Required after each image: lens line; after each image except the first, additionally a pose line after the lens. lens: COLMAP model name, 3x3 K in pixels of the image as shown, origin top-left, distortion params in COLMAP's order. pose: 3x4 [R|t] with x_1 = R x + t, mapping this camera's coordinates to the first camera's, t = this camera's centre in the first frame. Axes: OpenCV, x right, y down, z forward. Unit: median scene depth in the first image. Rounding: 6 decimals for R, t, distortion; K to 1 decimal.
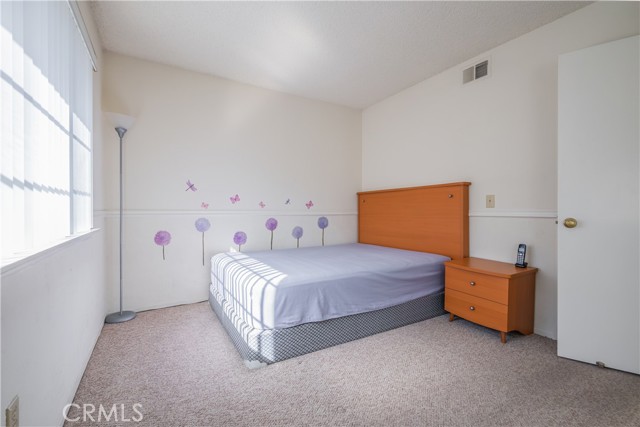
lens RADIAL K [[282.0, 0, 319.6], [0, 282.0, 212.5], [0, 0, 1]] dist [-0.000515, -0.000400]
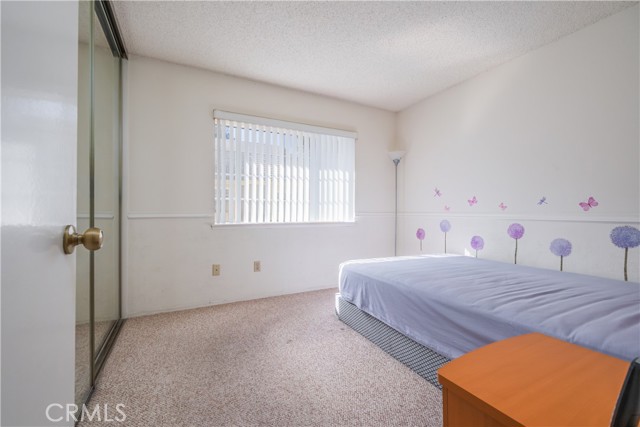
lens RADIAL K [[282.0, 0, 319.6], [0, 282.0, 212.5], [0, 0, 1]] dist [-0.000515, -0.000400]
pose [[-0.074199, -0.002502, -0.997240, 0.875225], [-0.016744, 0.999859, -0.001263, 0.000332], [0.997103, 0.016604, -0.074230, 0.697307]]
